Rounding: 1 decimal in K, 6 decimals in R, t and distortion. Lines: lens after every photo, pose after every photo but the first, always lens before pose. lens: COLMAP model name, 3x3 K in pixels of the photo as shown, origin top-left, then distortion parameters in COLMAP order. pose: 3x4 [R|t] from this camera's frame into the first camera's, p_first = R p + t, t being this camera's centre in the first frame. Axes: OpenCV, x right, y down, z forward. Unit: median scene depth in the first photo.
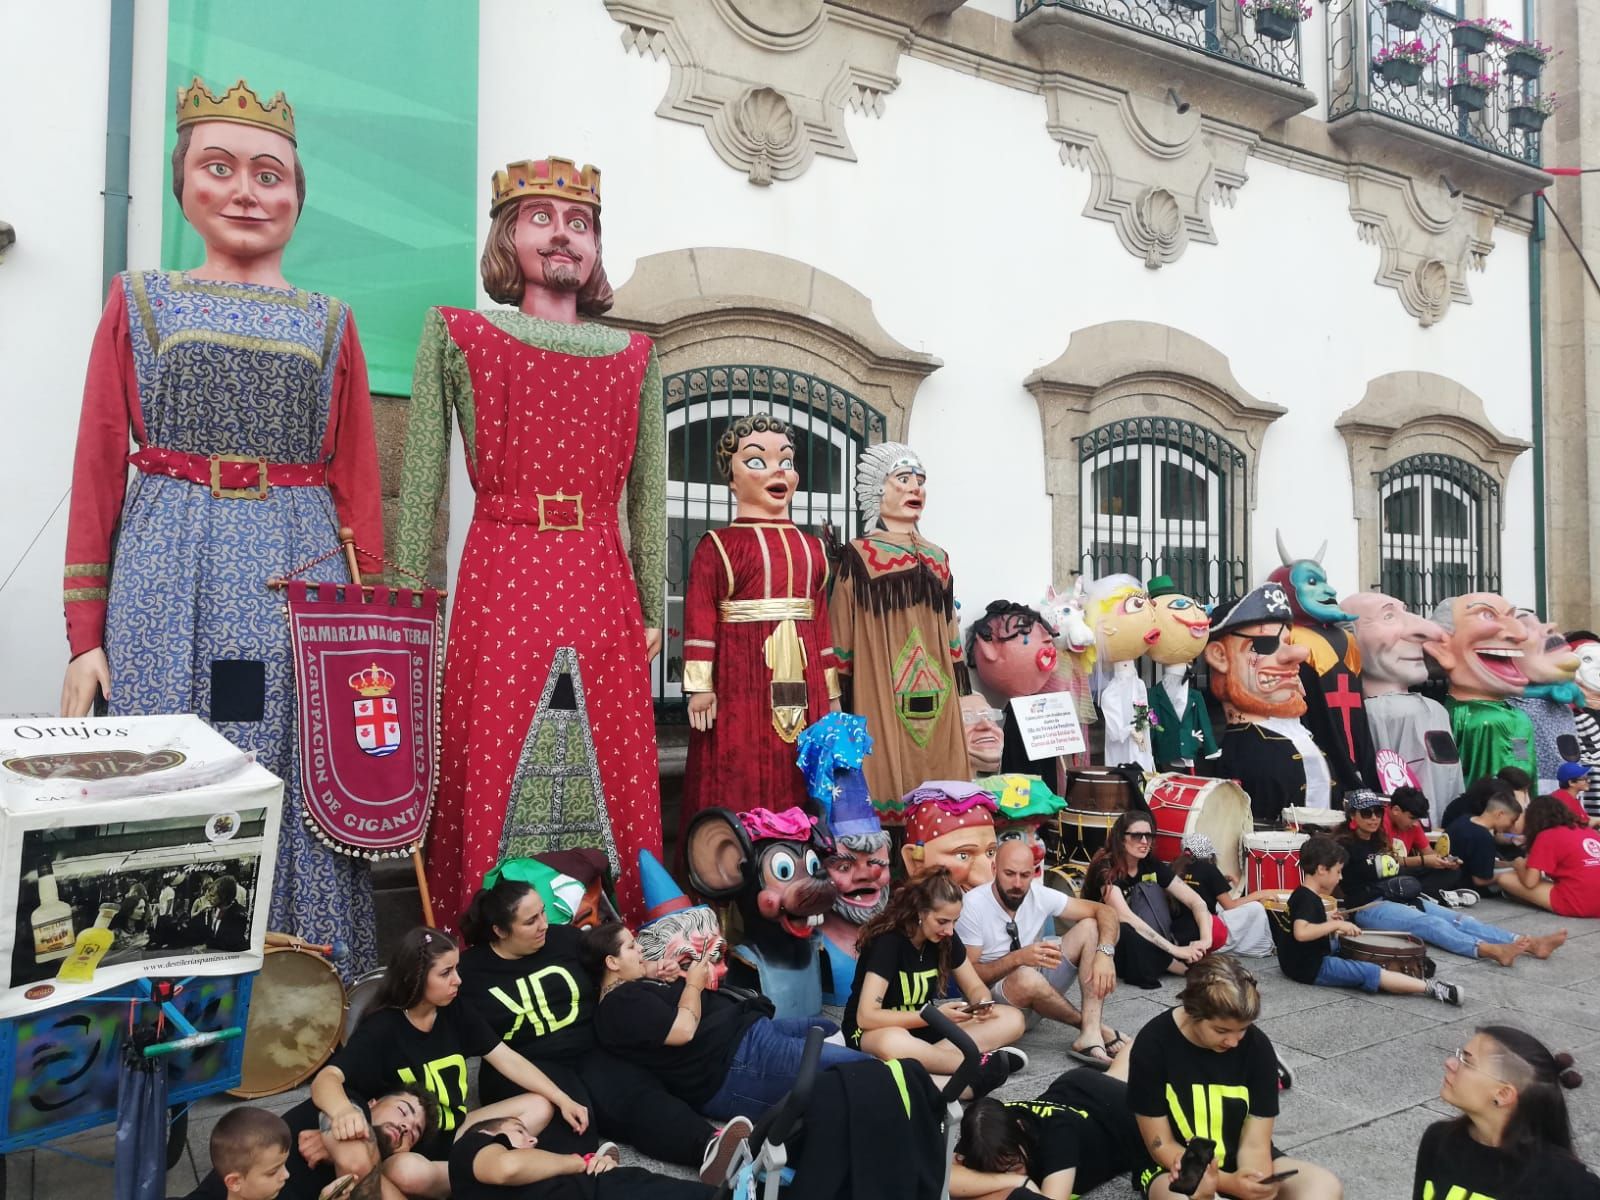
lens RADIAL K [[1209.5, 0, 800.0], [0, 1209.5, 600.0], [0, 0, 1]] dist [0.051314, -0.073937]
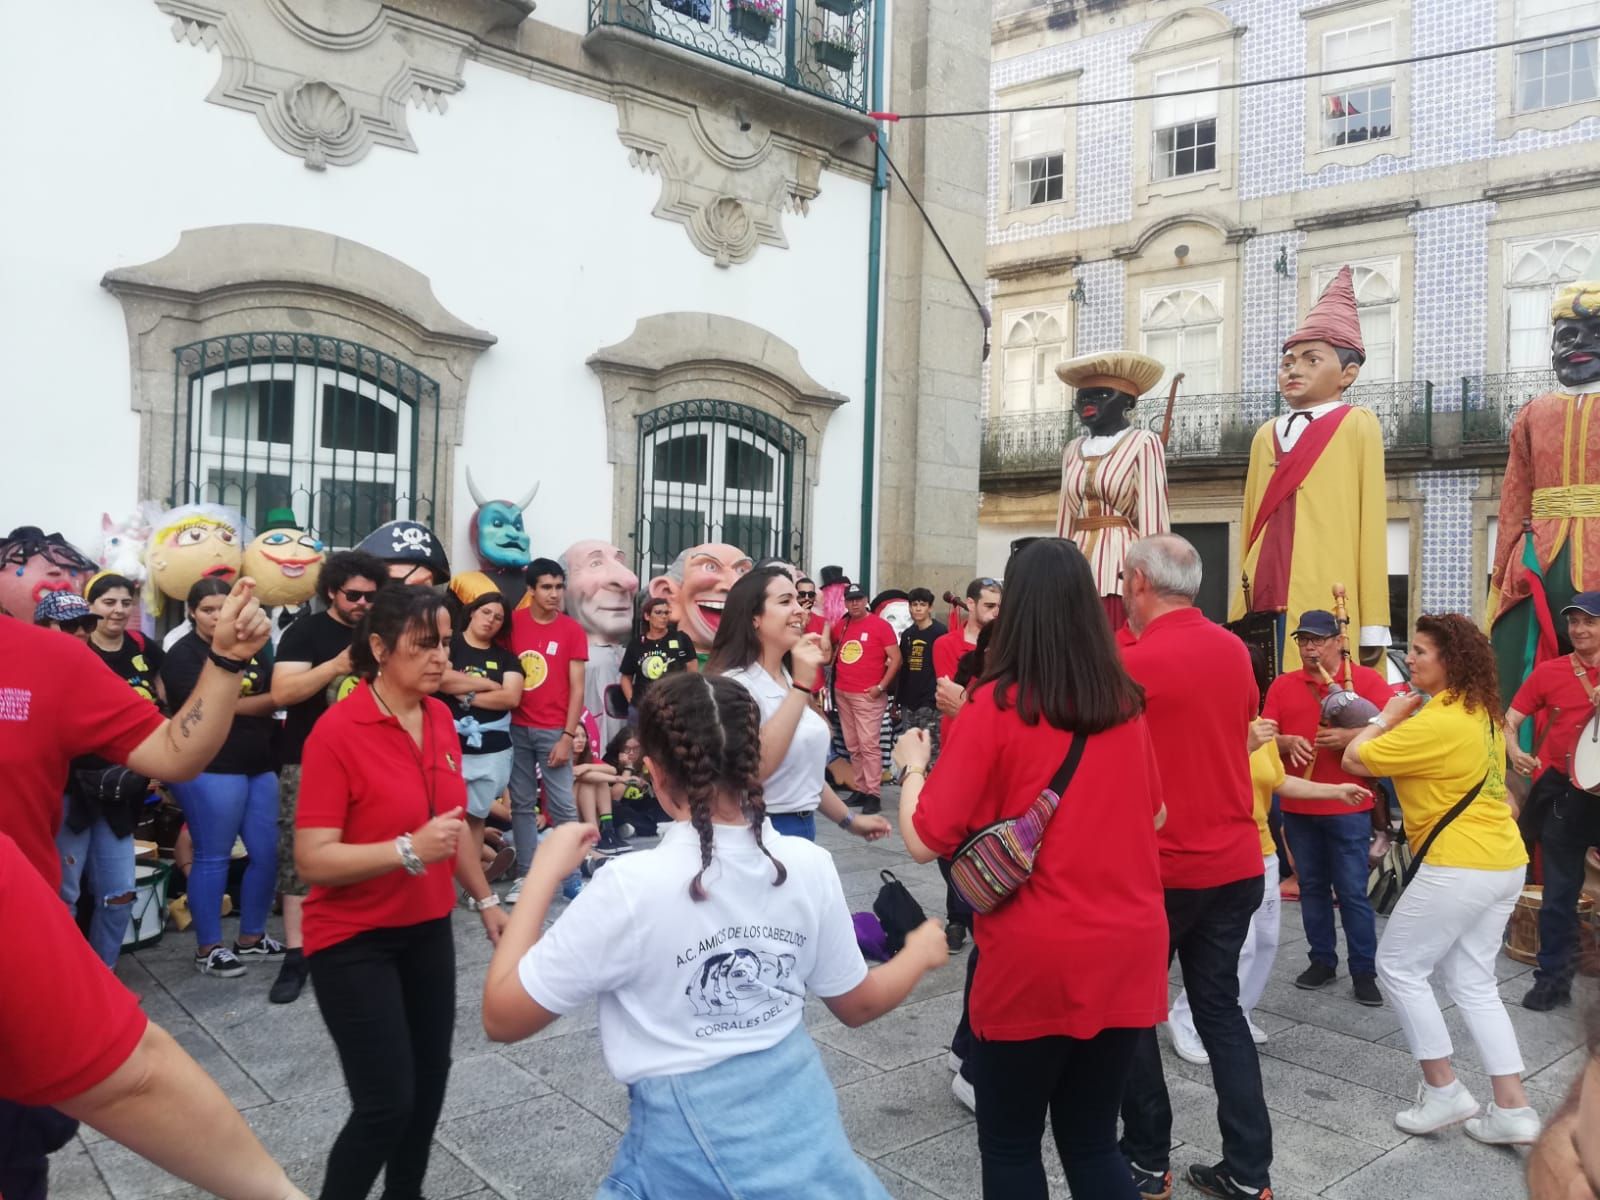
lens RADIAL K [[1209.5, 0, 800.0], [0, 1209.5, 600.0], [0, 0, 1]] dist [0.051314, -0.073937]
pose [[0.990551, 0.024357, 0.134966, 0.475576], [-0.027911, 0.999310, 0.024498, 0.012769], [-0.134276, -0.028033, 0.990547, 0.041589]]
